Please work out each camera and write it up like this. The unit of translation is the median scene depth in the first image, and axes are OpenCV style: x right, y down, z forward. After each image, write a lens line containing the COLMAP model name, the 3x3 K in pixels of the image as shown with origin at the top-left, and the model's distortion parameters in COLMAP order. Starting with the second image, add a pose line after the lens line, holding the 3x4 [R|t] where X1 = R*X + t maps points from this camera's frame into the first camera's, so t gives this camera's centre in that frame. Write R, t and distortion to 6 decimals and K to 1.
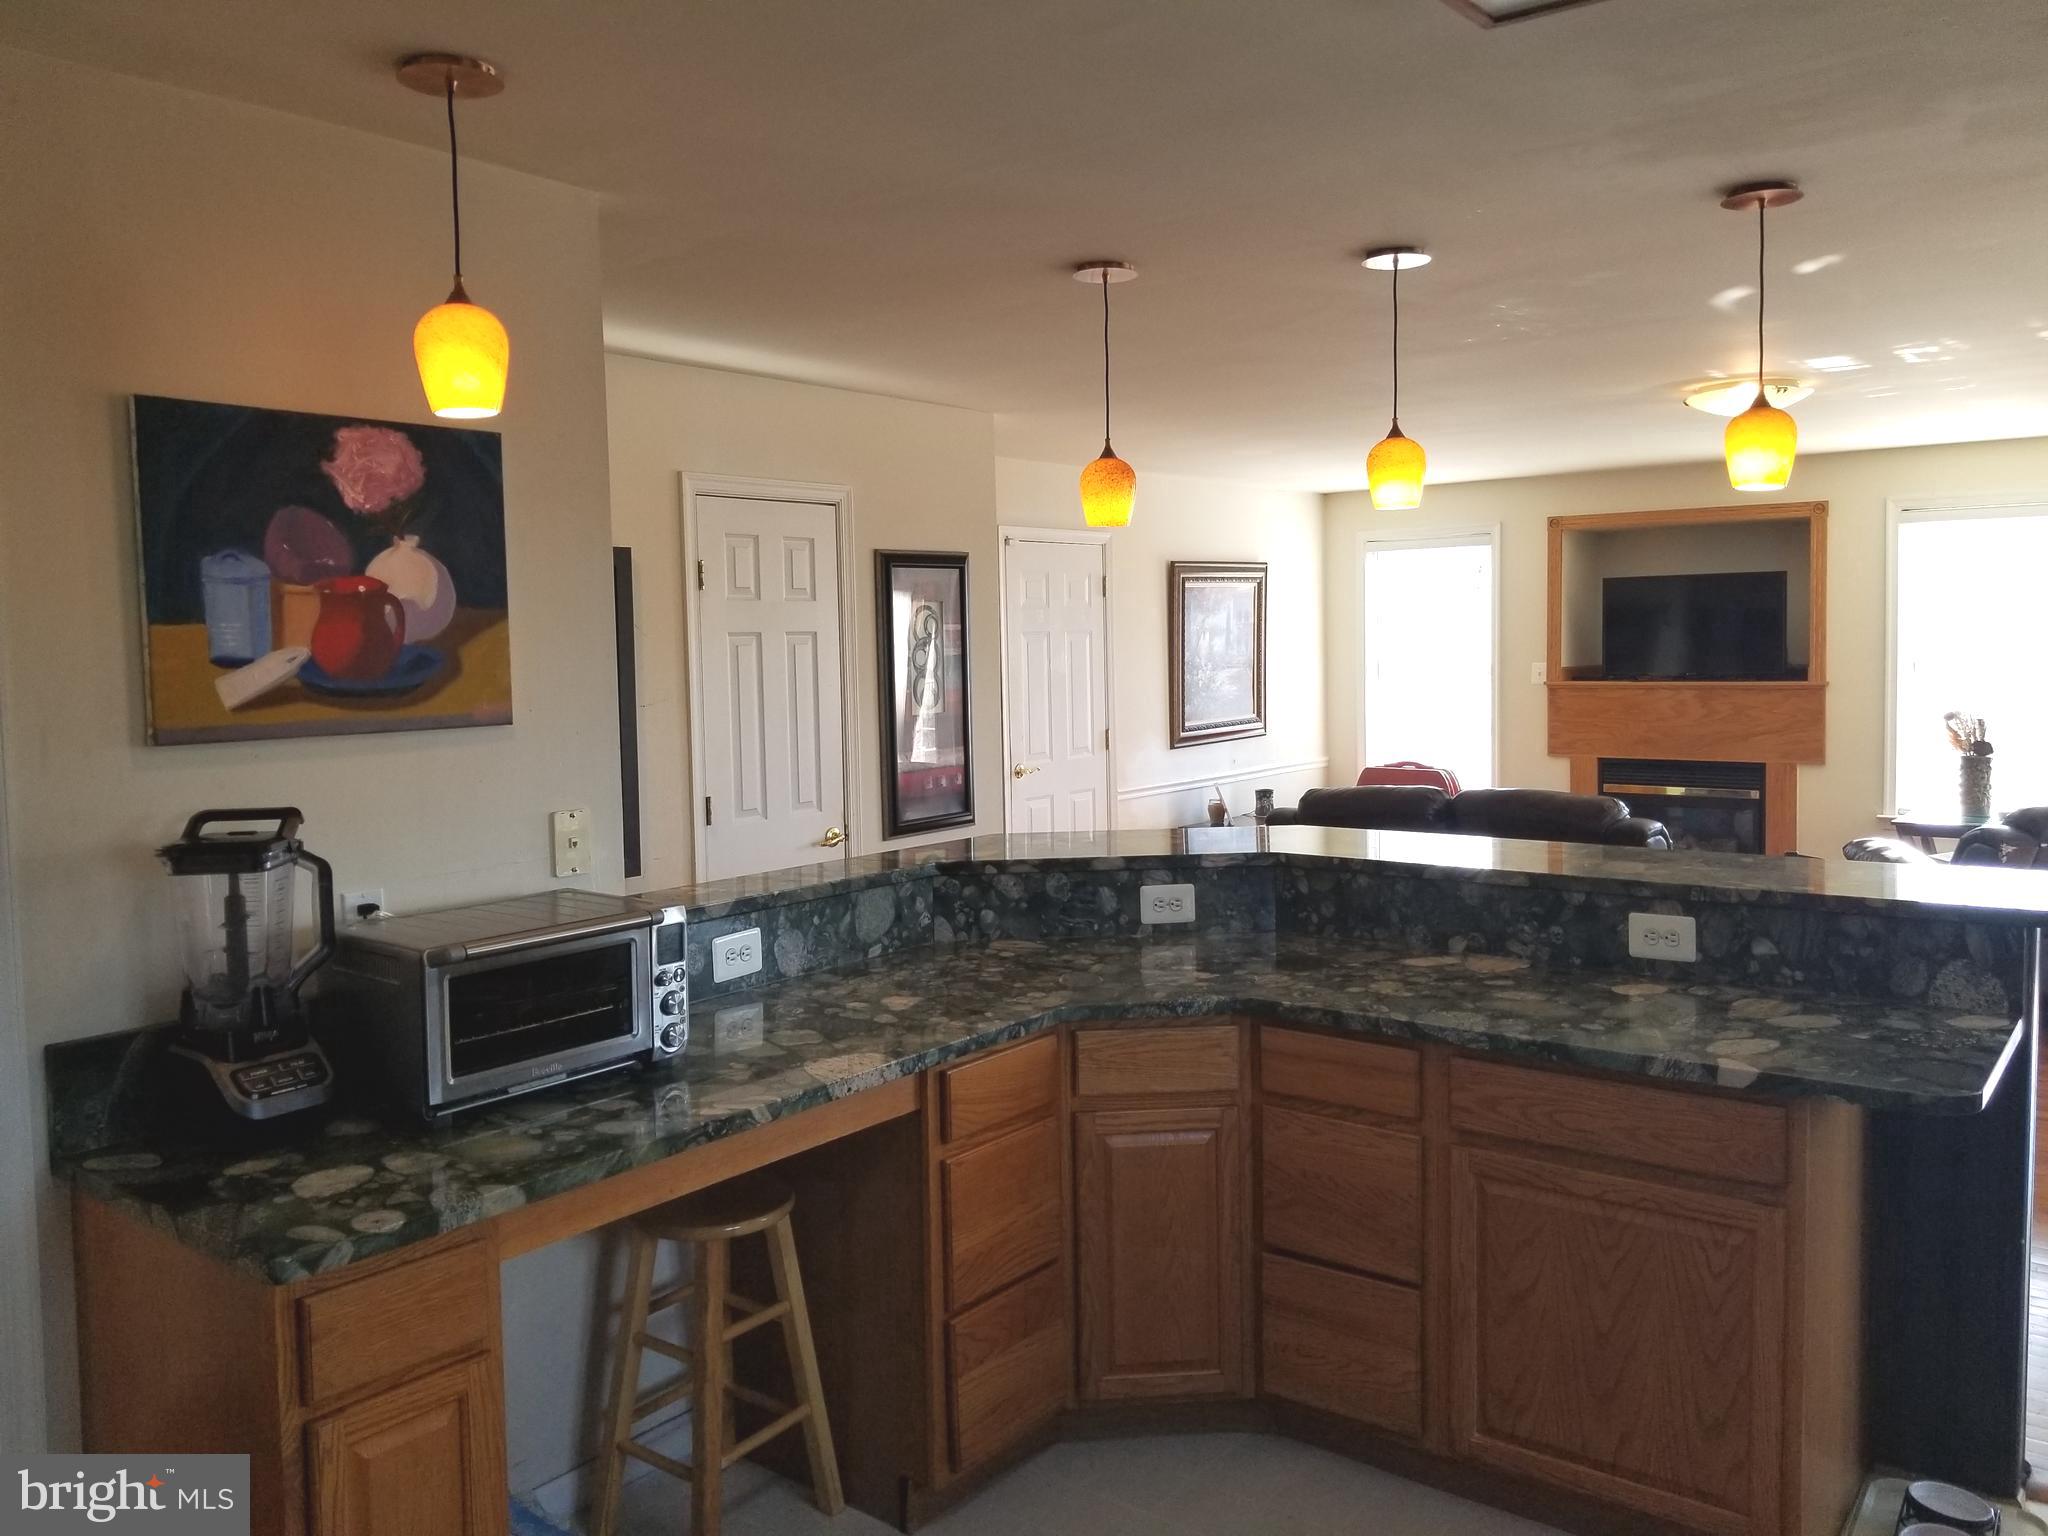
lens RADIAL K [[1584.0, 0, 1023.0], [0, 1584.0, 720.0], [0, 0, 1]] dist [0.097846, -0.187120]
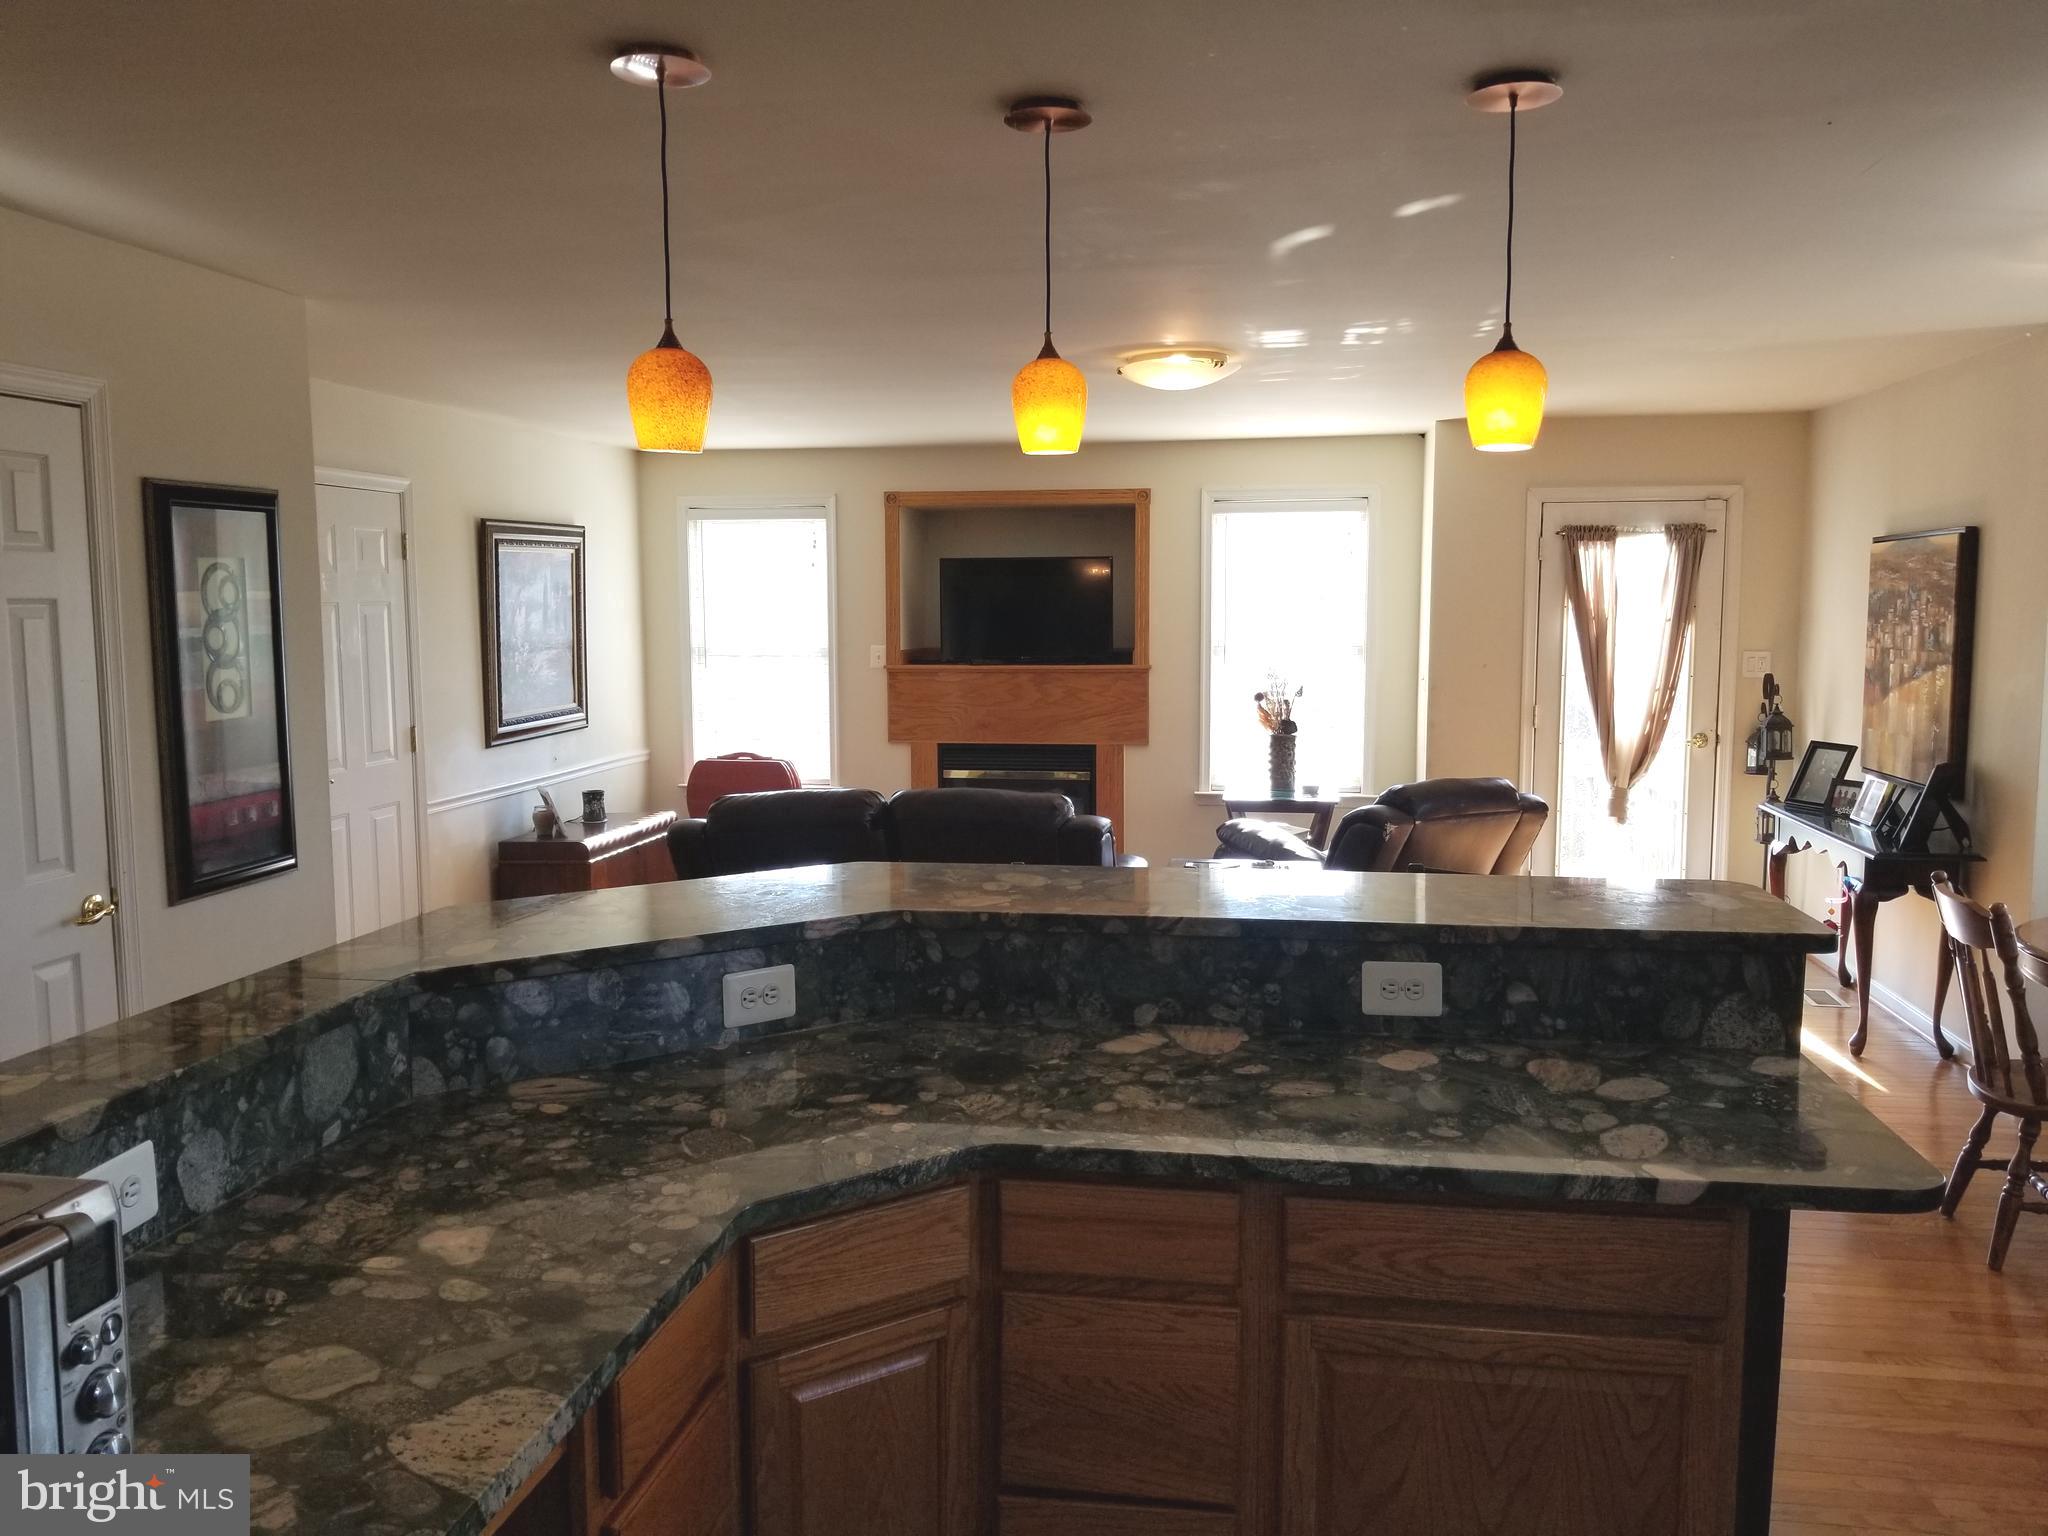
lens RADIAL K [[1582.7, 0, 1027.3], [0, 1582.7, 763.0], [0, 0, 1]] dist [0.098550, -0.173181]
pose [[0.876842, -0.033082, 0.479639, -0.143120], [0.013109, 0.998904, 0.044933, -0.018322], [-0.480600, -0.033112, 0.876315, 0.330129]]
